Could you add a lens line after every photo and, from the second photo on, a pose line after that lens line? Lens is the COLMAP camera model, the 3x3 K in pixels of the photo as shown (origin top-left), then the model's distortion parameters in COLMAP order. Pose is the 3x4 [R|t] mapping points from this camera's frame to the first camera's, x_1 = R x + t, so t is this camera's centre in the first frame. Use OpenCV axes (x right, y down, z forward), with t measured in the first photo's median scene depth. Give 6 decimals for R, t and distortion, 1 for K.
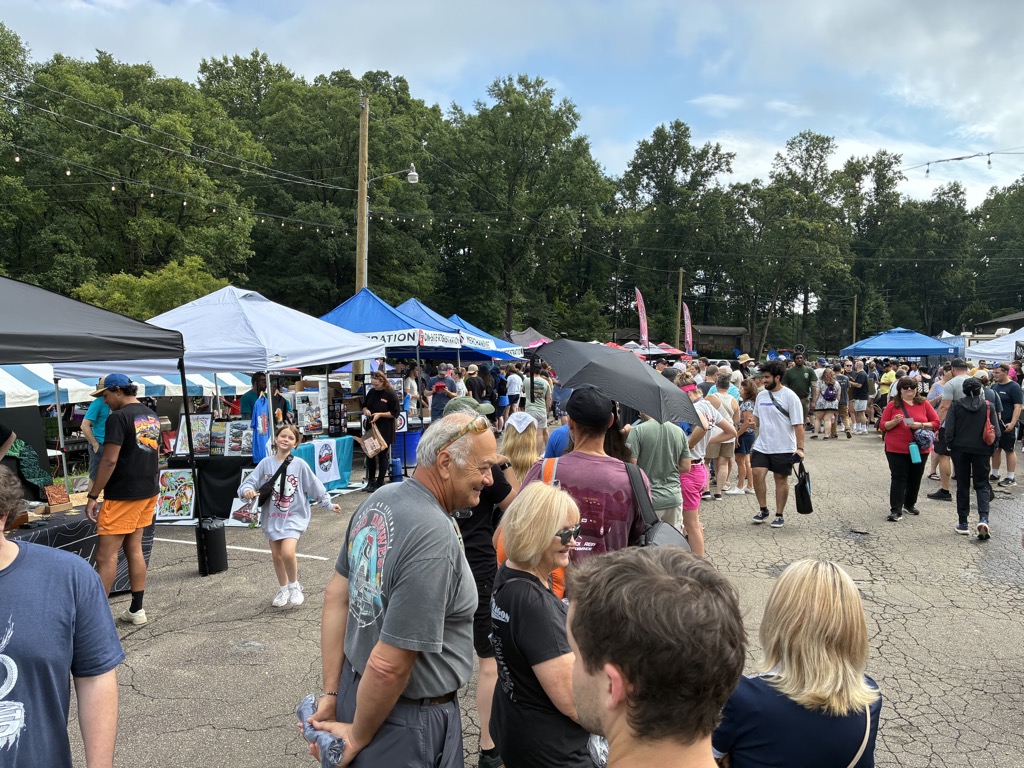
lens RADIAL K [[751.1, 0, 510.0], [0, 751.1, 374.8], [0, 0, 1]] dist [0.074869, -0.092779]
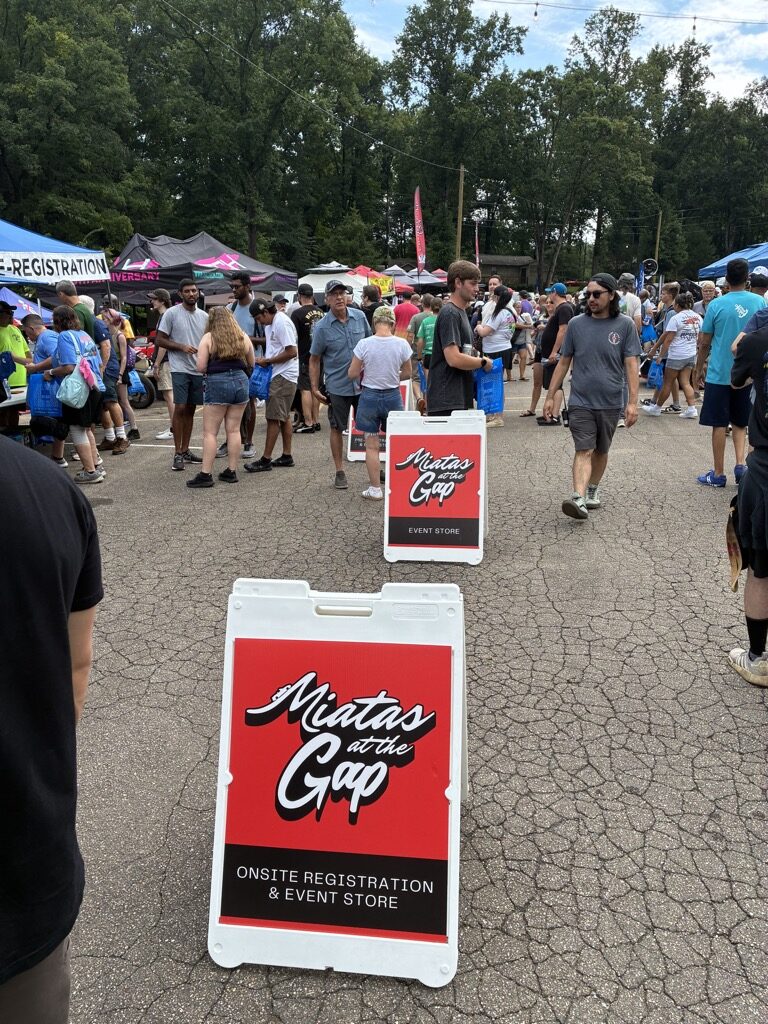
lens RADIAL K [[751.1, 0, 380.8], [0, 751.1, 483.3], [0, 0, 1]] dist [0.074869, -0.092779]
pose [[0.992451, -0.045854, 0.113749, 0.026409], [0.020002, 0.975575, 0.218754, -0.000209], [-0.121002, -0.214827, 0.969127, 0.121764]]
